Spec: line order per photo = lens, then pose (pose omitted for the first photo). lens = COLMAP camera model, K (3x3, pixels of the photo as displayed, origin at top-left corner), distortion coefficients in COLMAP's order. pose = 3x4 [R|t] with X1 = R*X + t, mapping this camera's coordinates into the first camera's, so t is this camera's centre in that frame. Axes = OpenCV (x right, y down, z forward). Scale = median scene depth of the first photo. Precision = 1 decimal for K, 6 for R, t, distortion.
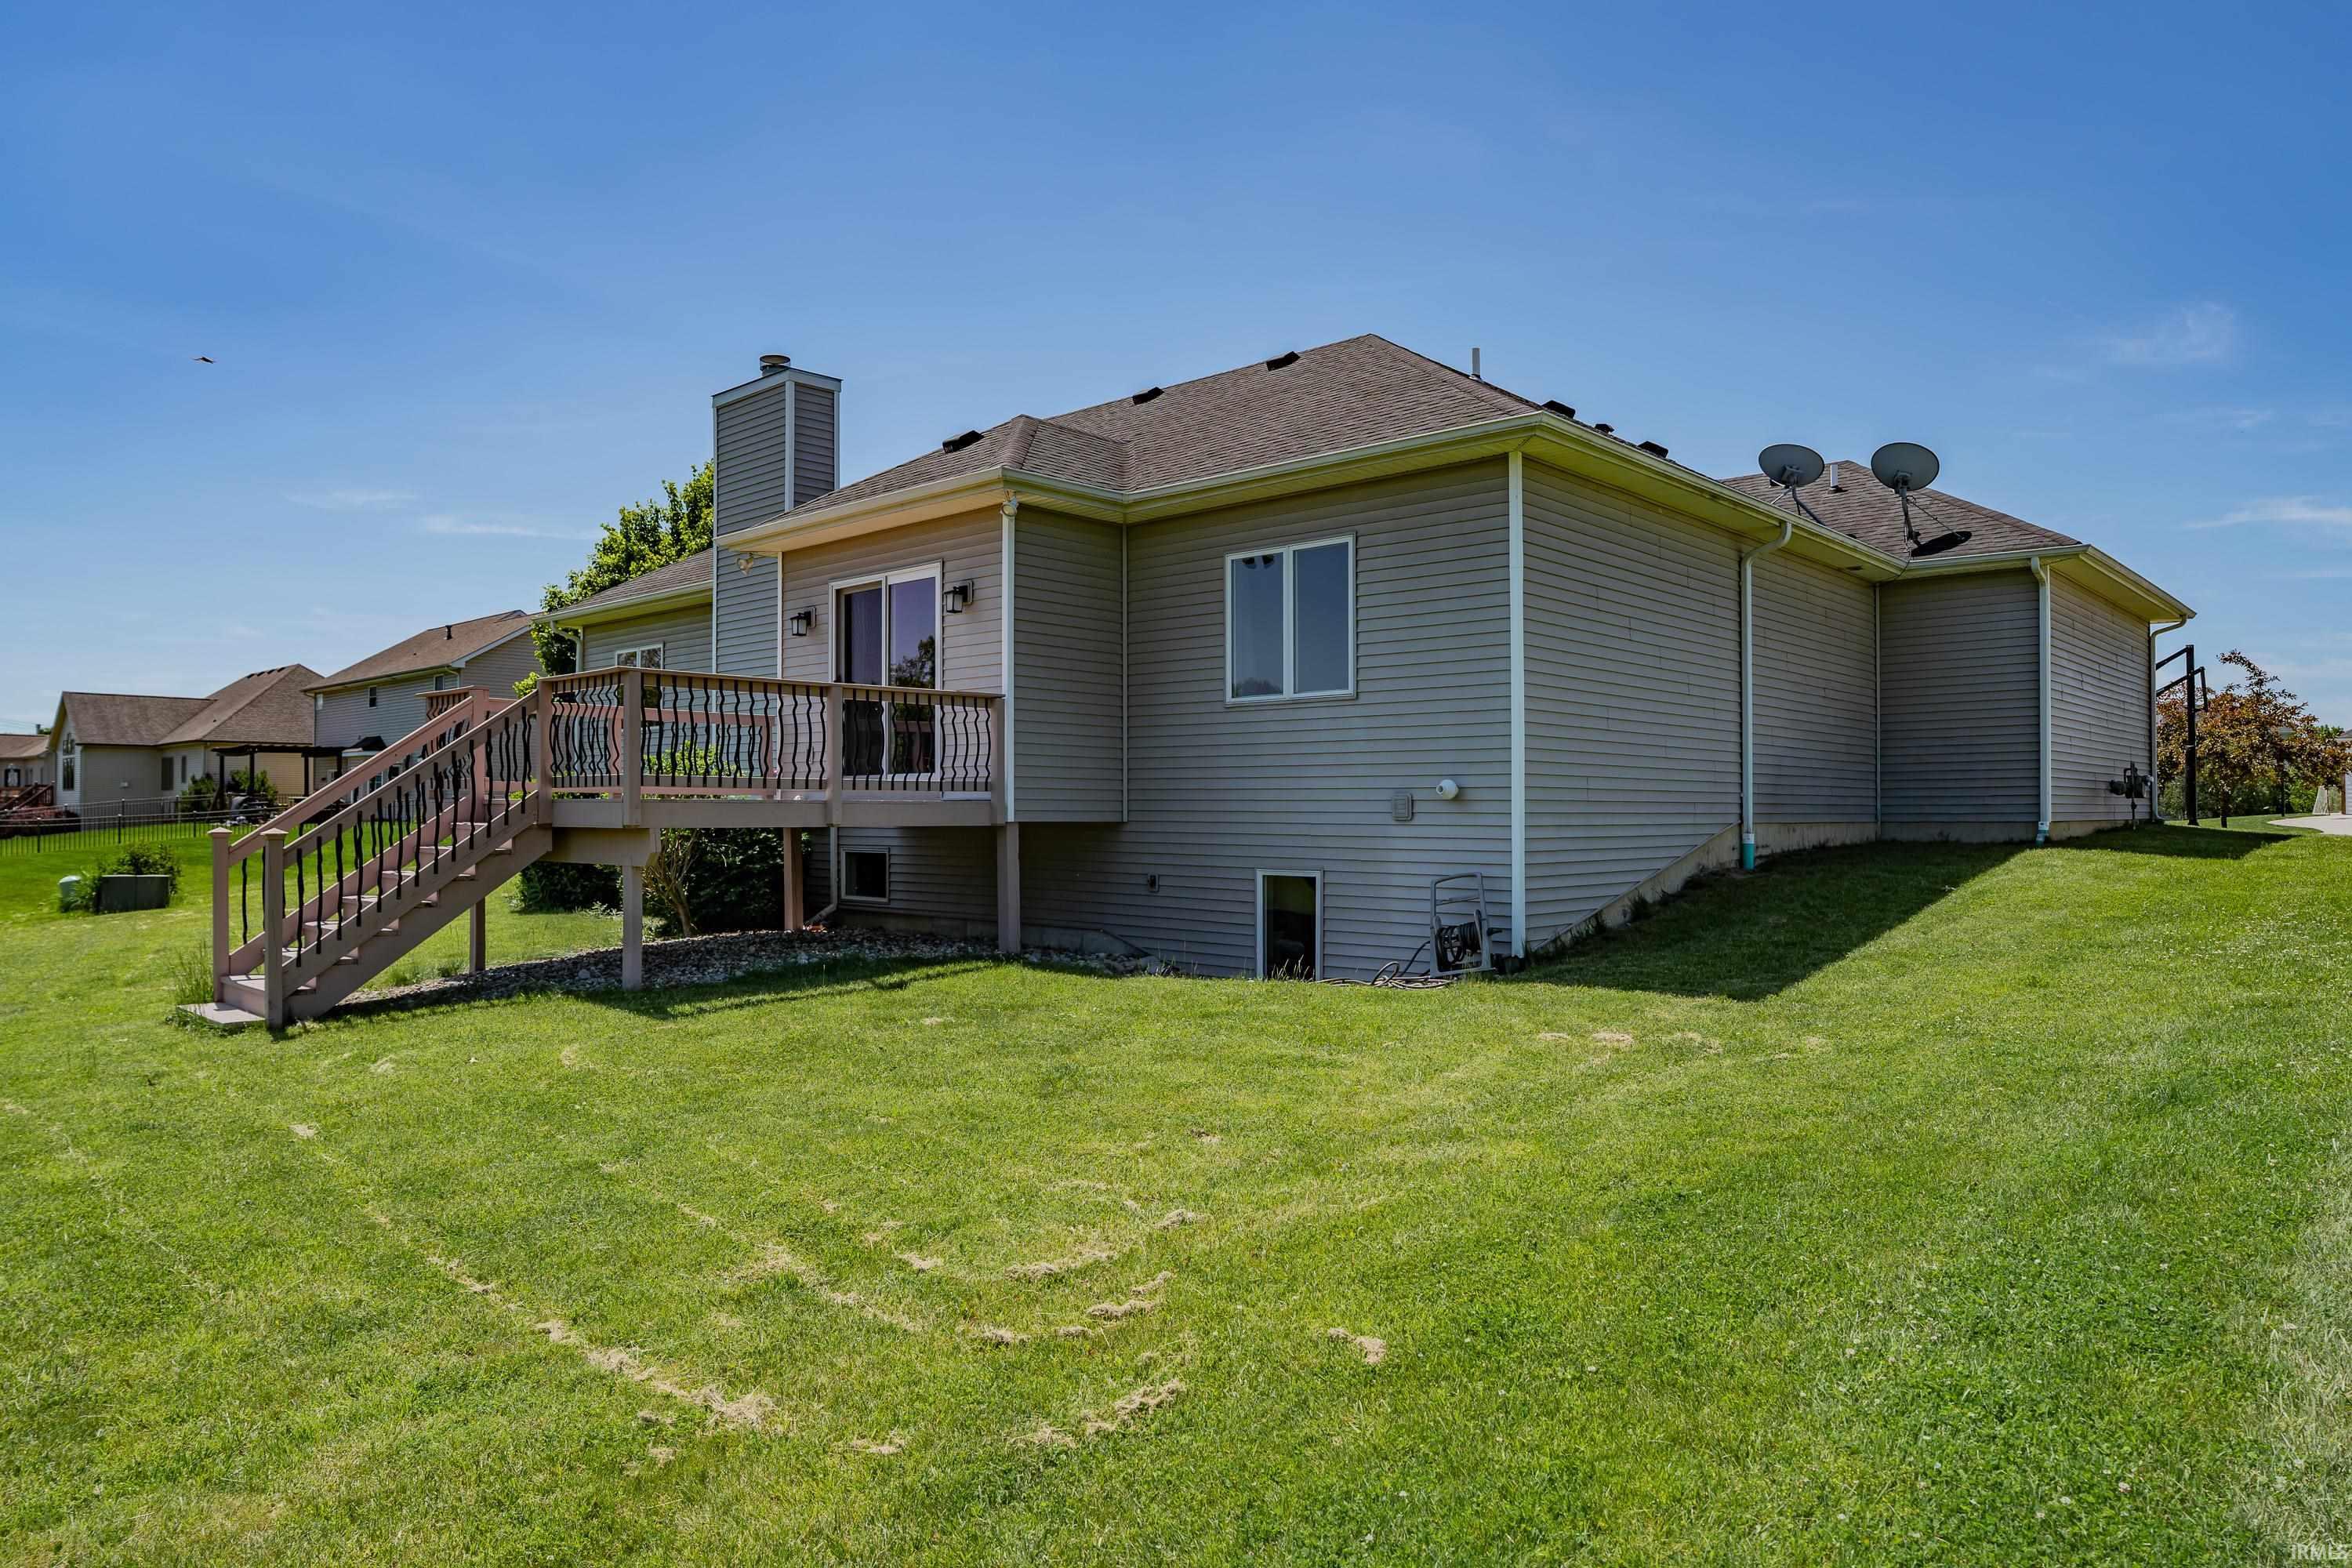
lens RADIAL K [[1452.8, 0, 1179.0], [0, 1452.8, 797.1], [0, 0, 1]] dist [-0.002411, 0.000260]
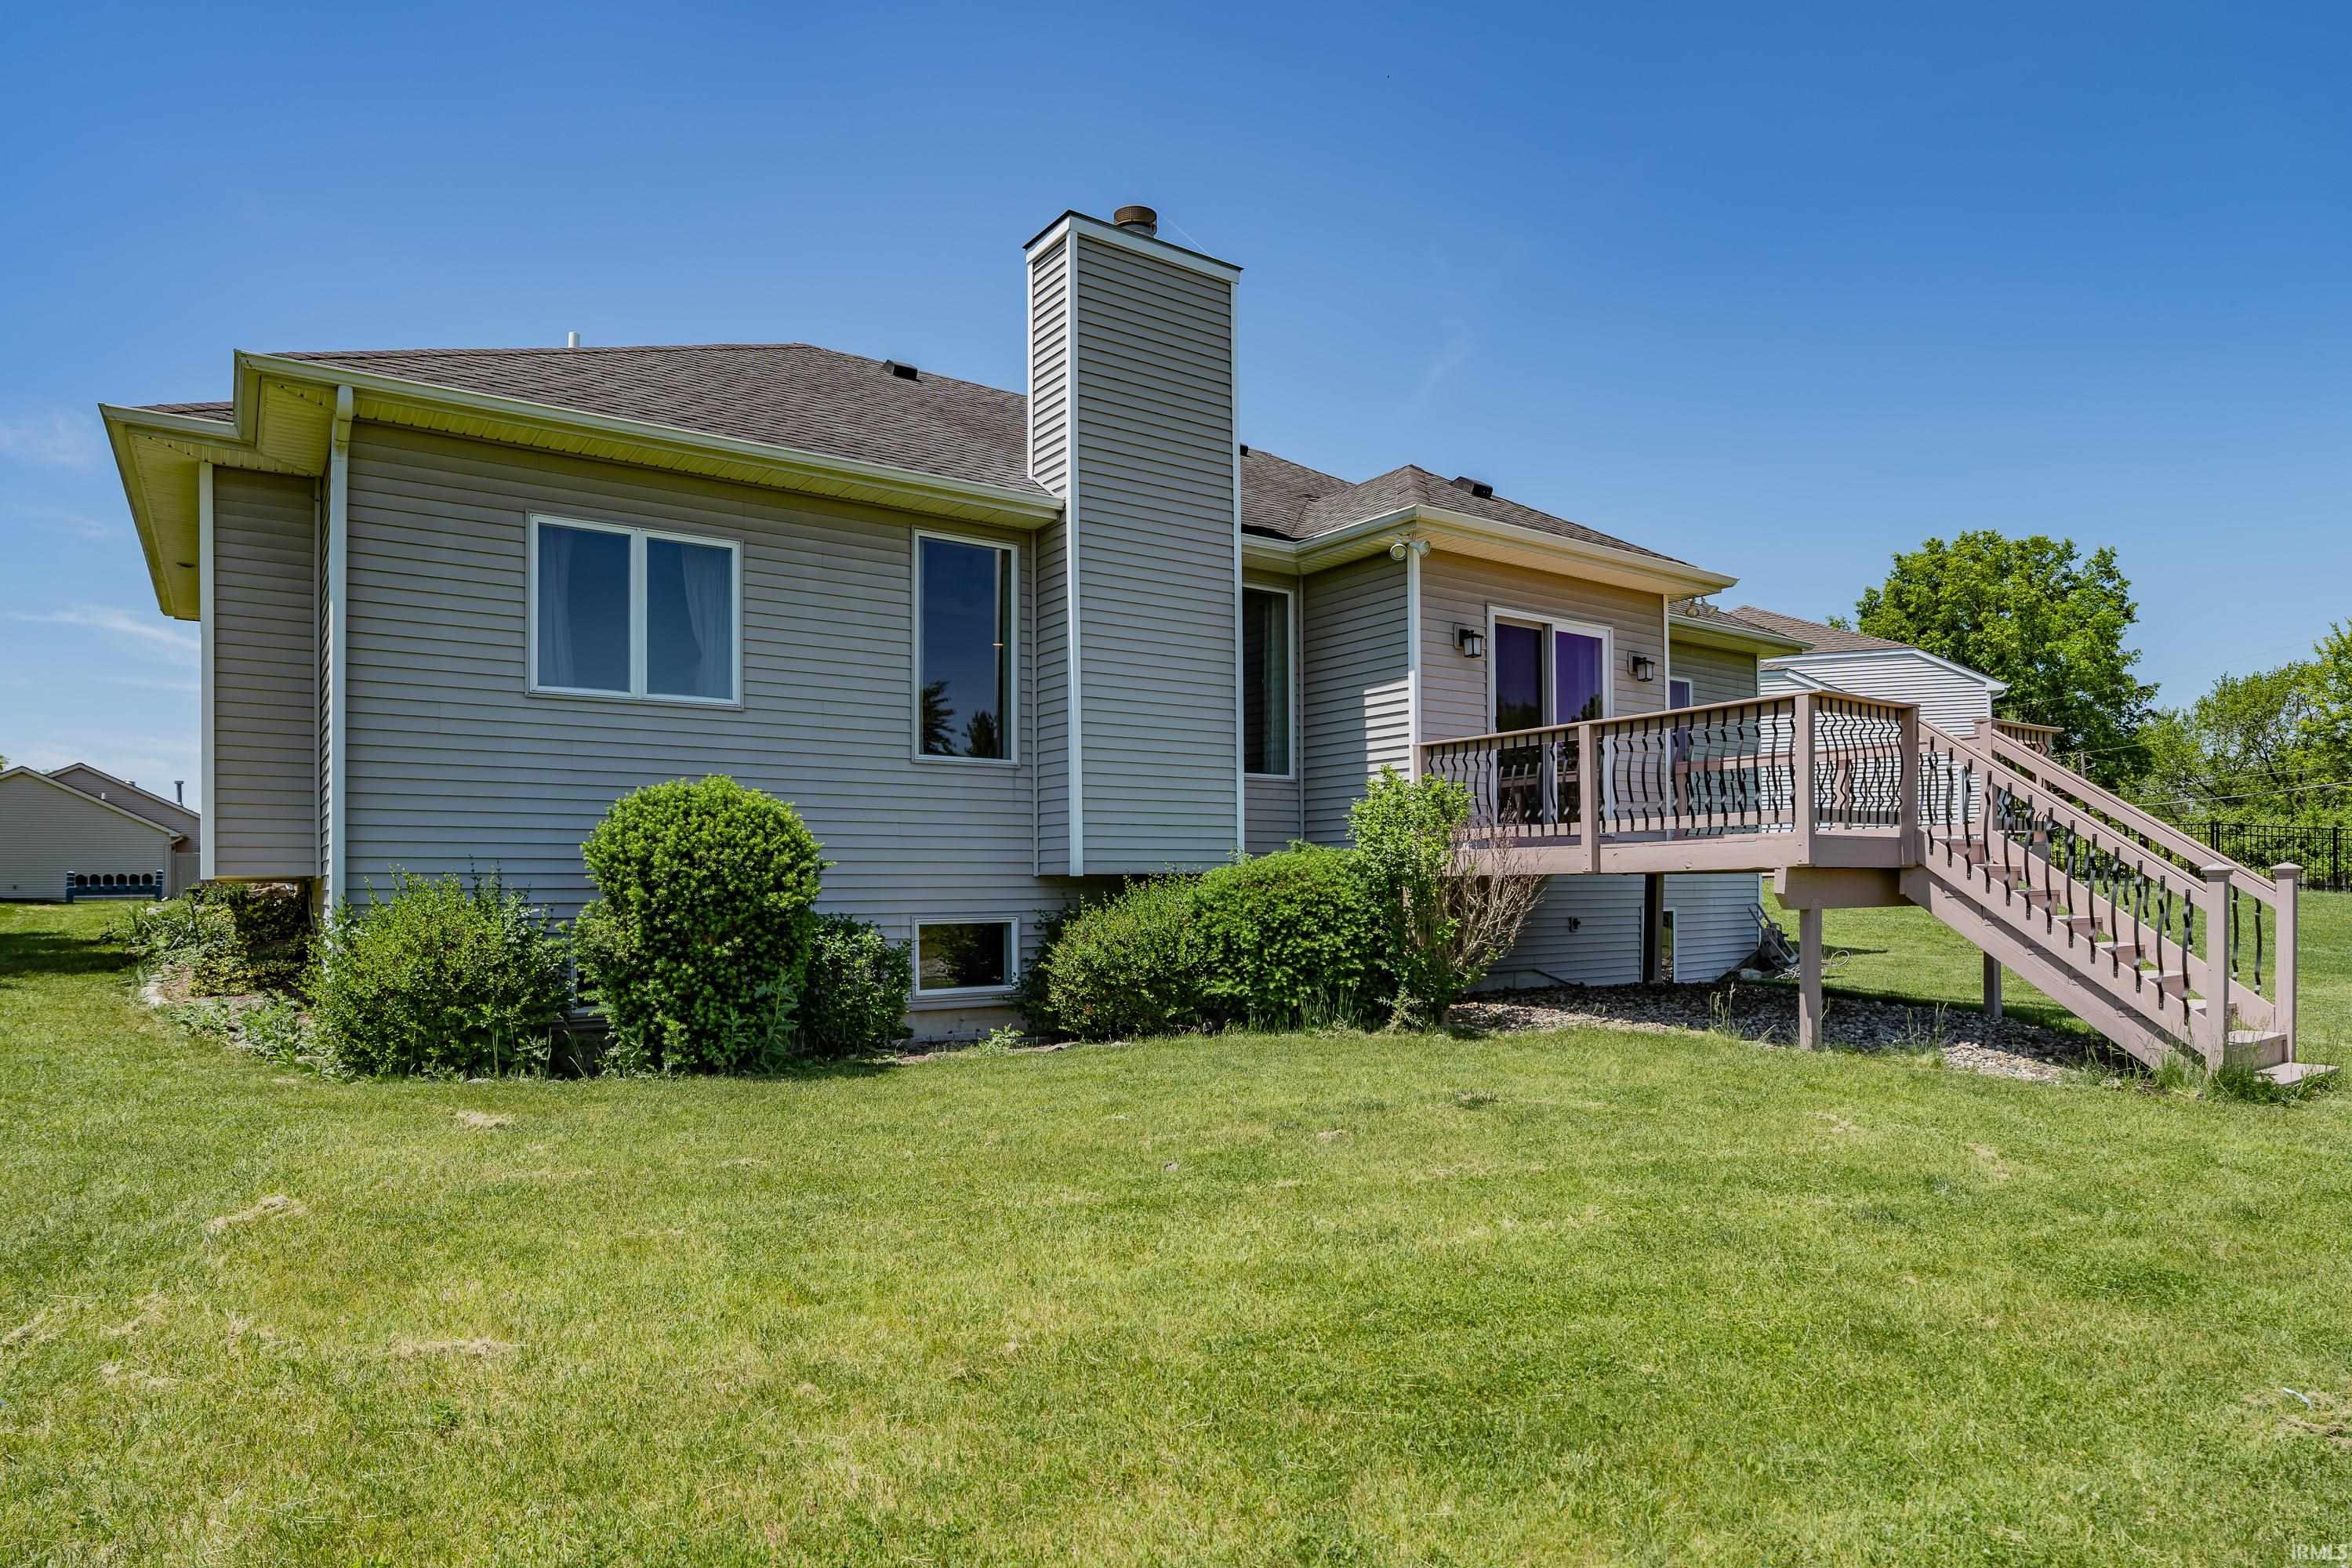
lens RADIAL K [[1346.0, 0, 1248.8], [0, 1346.0, 883.2], [0, 0, 1]] dist [0.001545, -0.000312]
pose [[0.195192, -0.005569, 0.980749, -1.155094], [-0.014925, 0.999851, 0.008648, 0.019235], [-0.980652, -0.016326, 0.195079, 1.046183]]
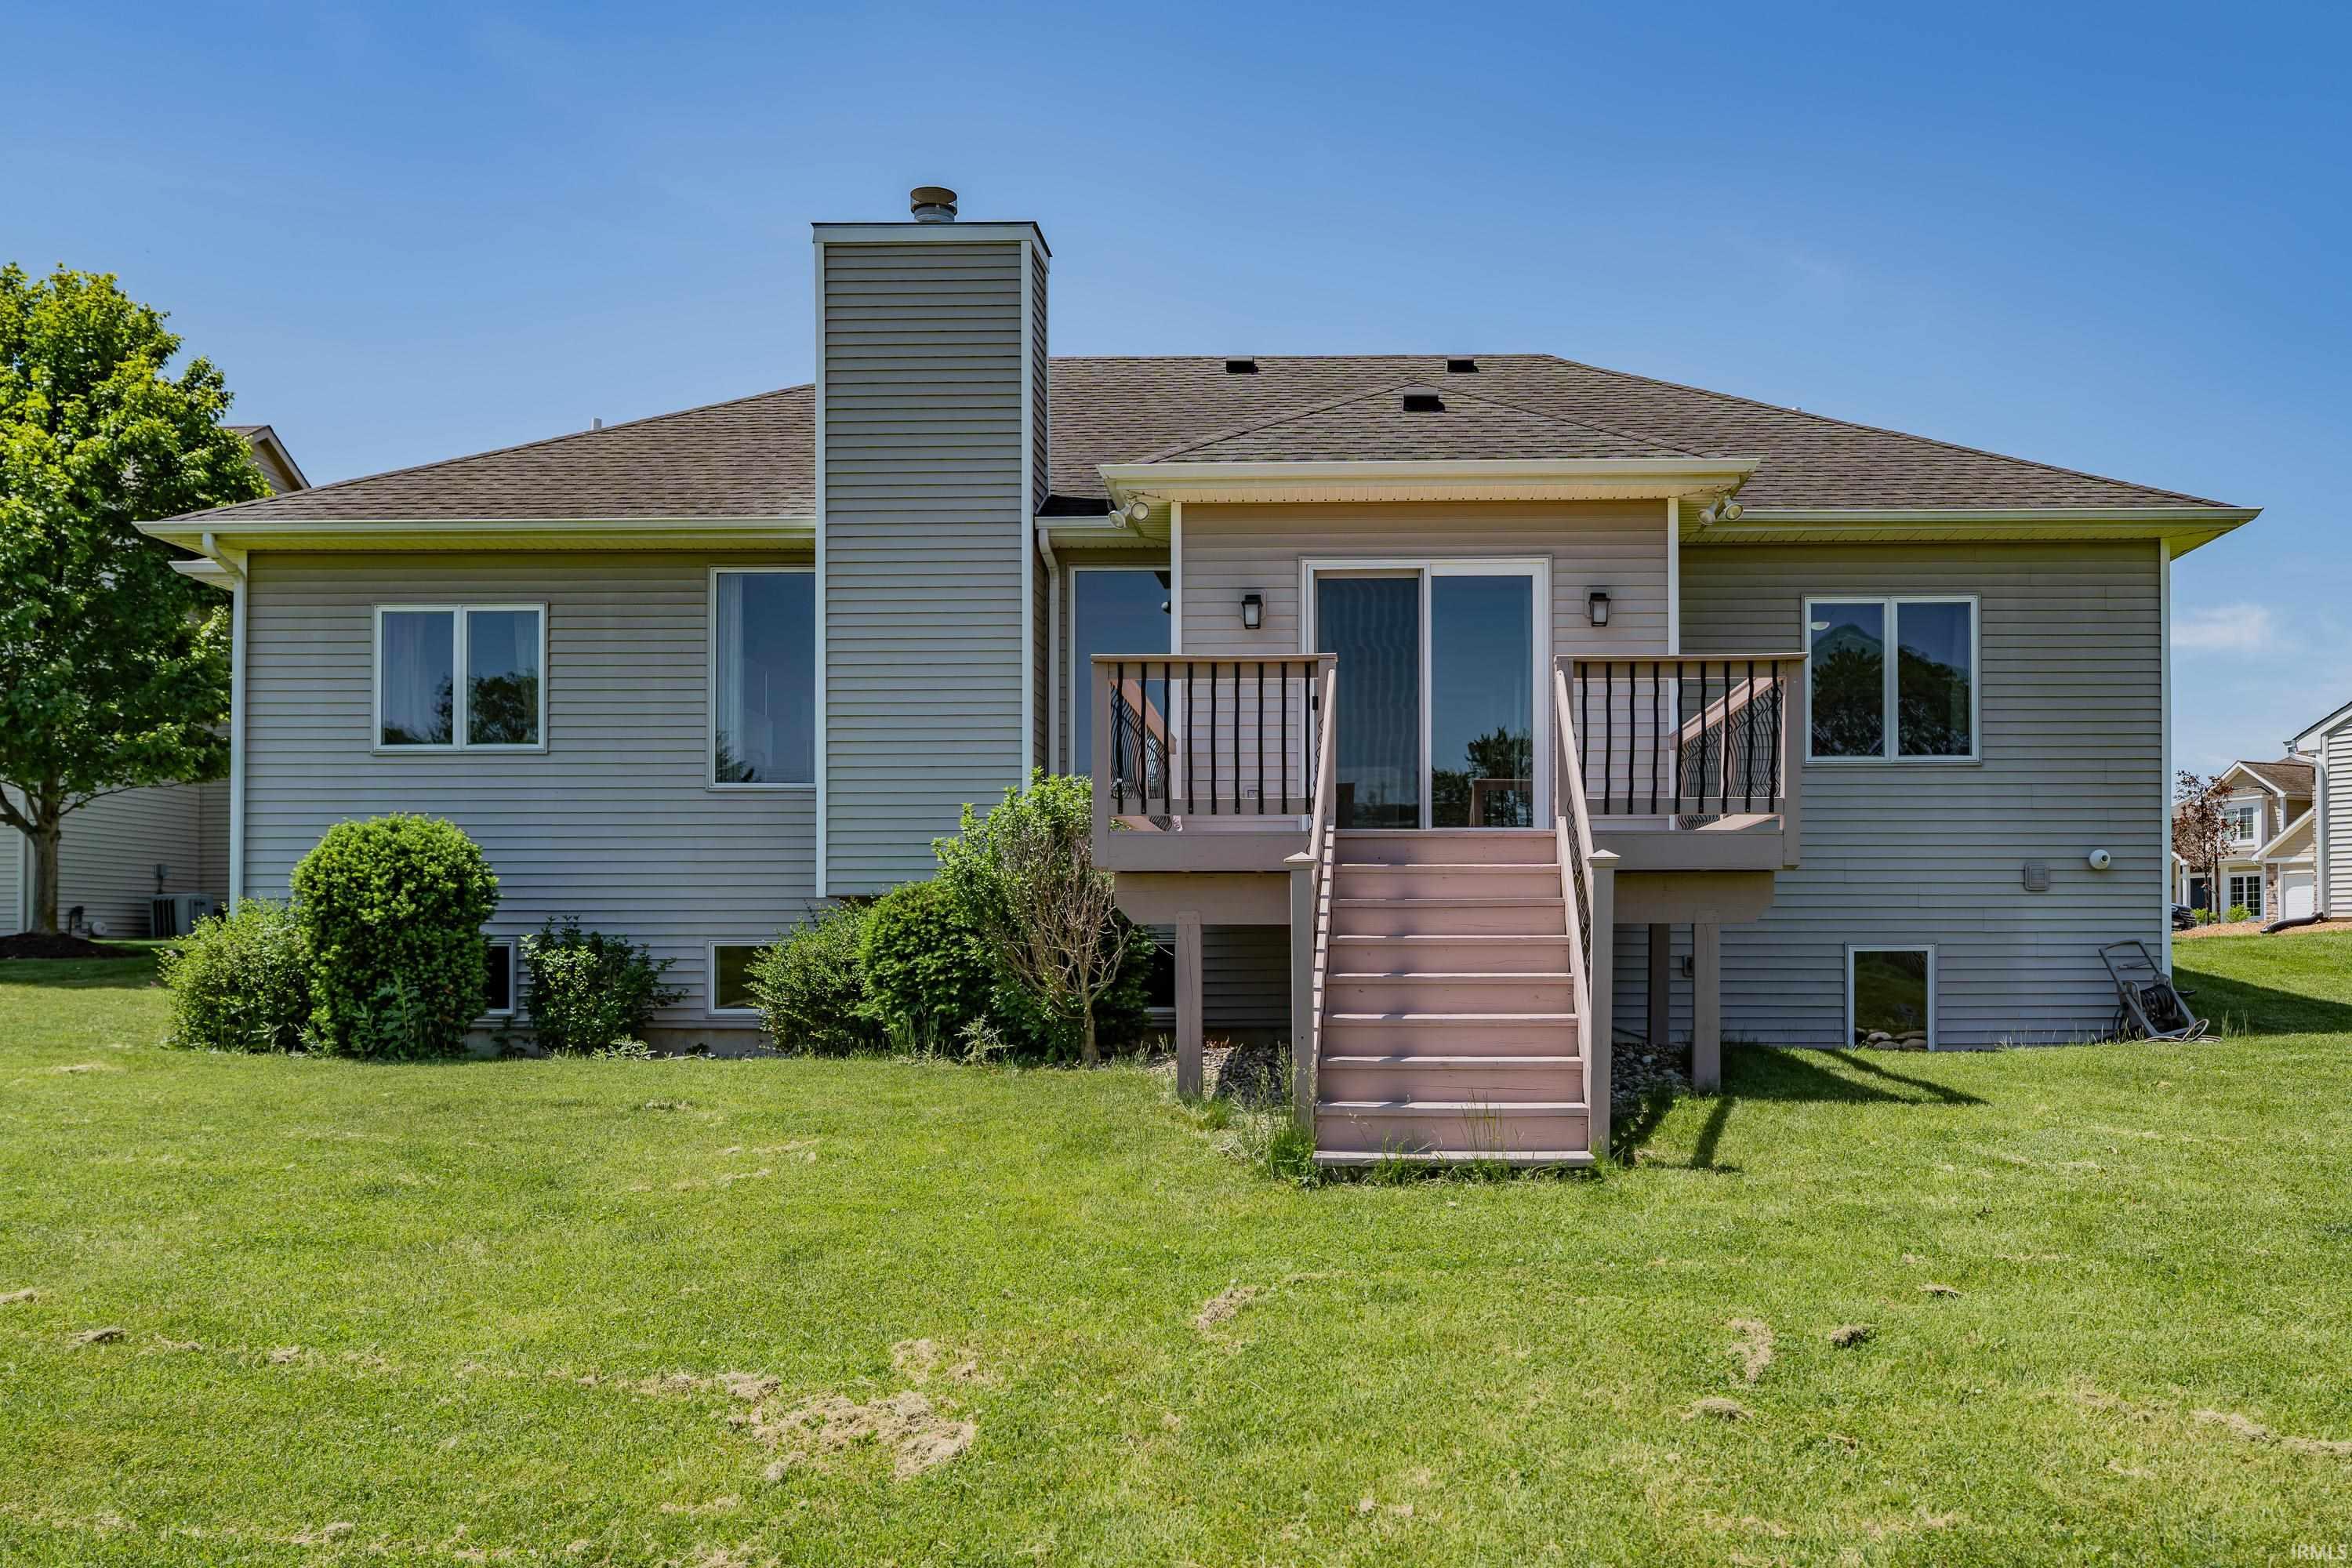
lens RADIAL K [[1761.5, 0, 1121.3], [0, 1761.5, 882.5], [0, 0, 1]] dist [0.027145, 0.003732]
pose [[0.750516, 0.014862, 0.660685, -0.943703], [-0.008009, 0.999878, -0.013395, 0.026793], [-0.660804, 0.004762, 0.750543, 0.428157]]
